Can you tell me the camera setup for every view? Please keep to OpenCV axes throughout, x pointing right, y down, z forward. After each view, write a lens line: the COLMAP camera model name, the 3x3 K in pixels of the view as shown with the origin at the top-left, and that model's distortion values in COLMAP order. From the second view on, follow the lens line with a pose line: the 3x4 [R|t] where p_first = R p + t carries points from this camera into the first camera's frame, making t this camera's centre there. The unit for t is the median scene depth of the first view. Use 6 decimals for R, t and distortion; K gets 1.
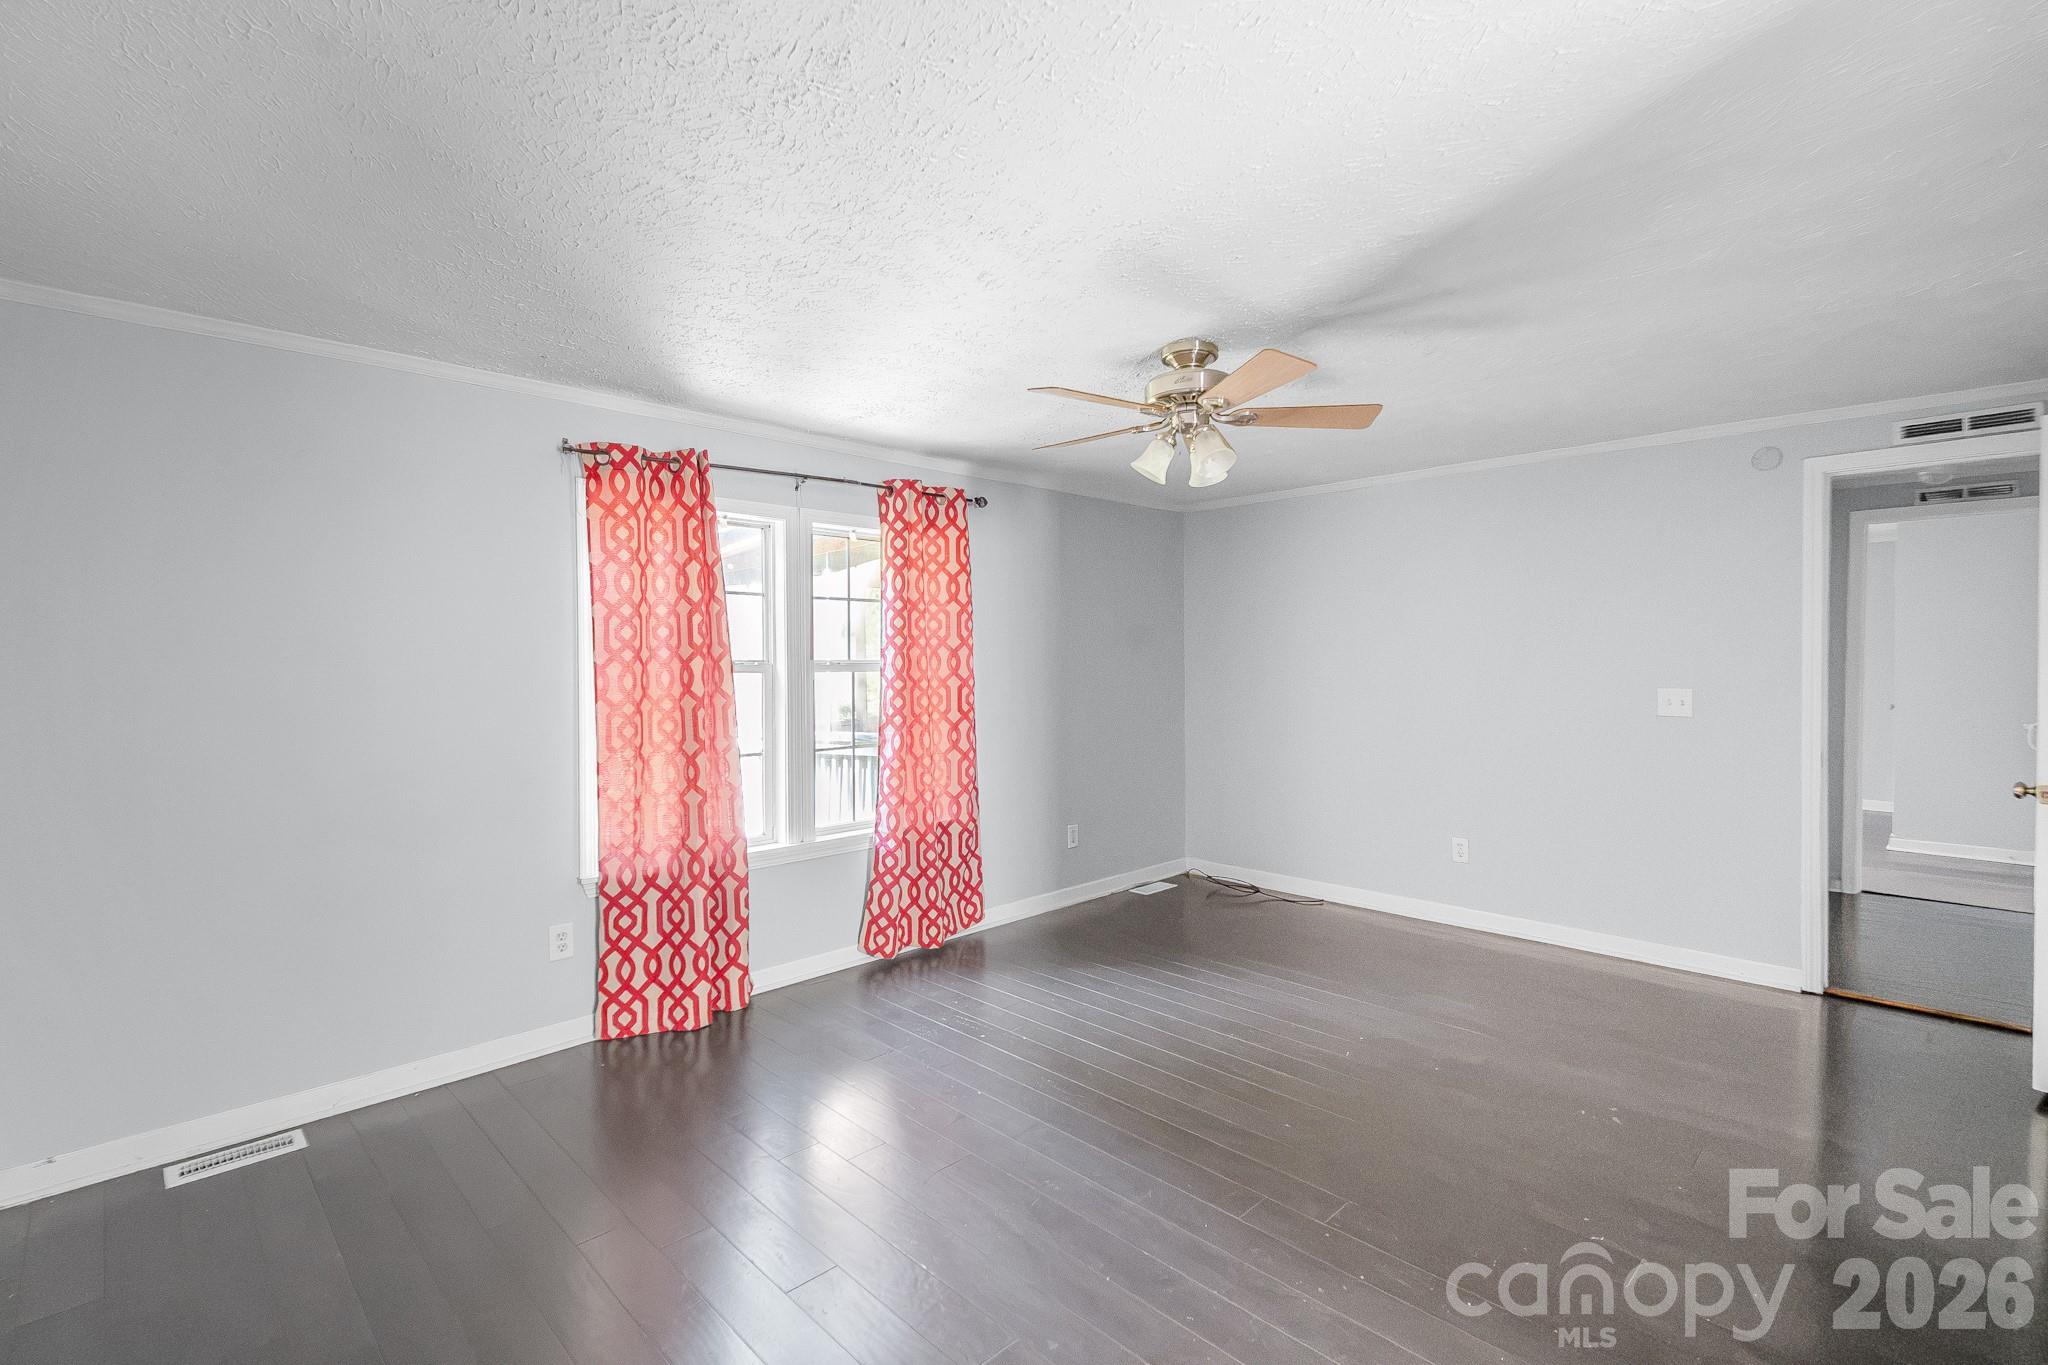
lens RADIAL K [[927.3, 0, 1024.0], [0, 927.3, 682.5], [0, 0, 1]] dist [0.001275, 0.000158]
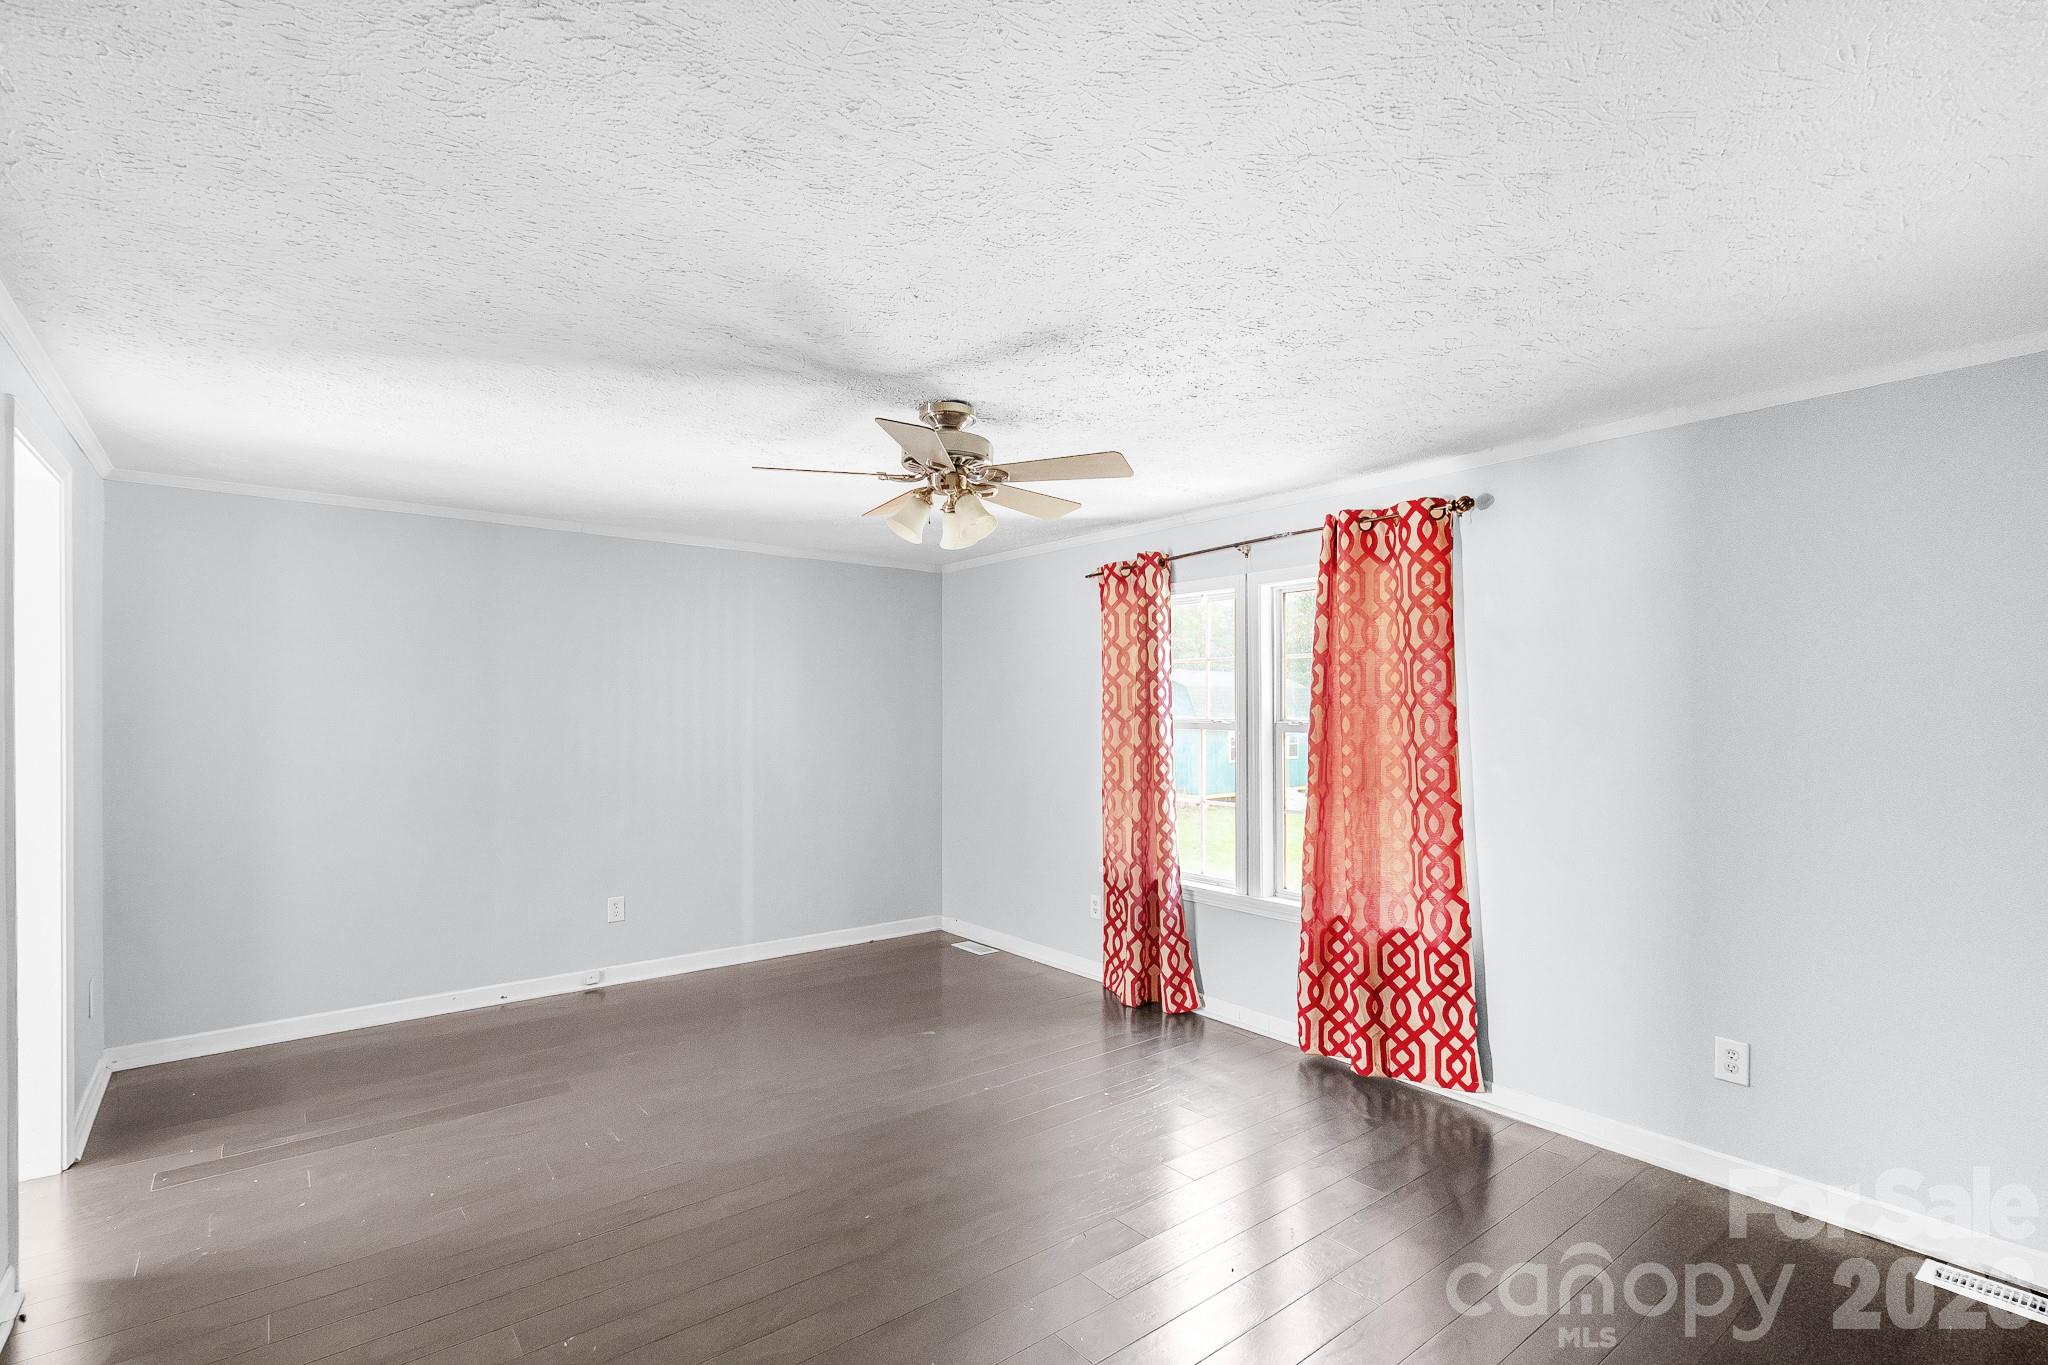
lens RADIAL K [[927.3, 0, 1024.0], [0, 927.3, 682.5], [0, 0, 1]] dist [0.001275, 0.000158]
pose [[-0.104056, 0.001846, -0.994570, 0.830276], [-0.004194, 0.999989, 0.002295, -0.069192], [0.994563, 0.004410, -0.104047, 0.873394]]
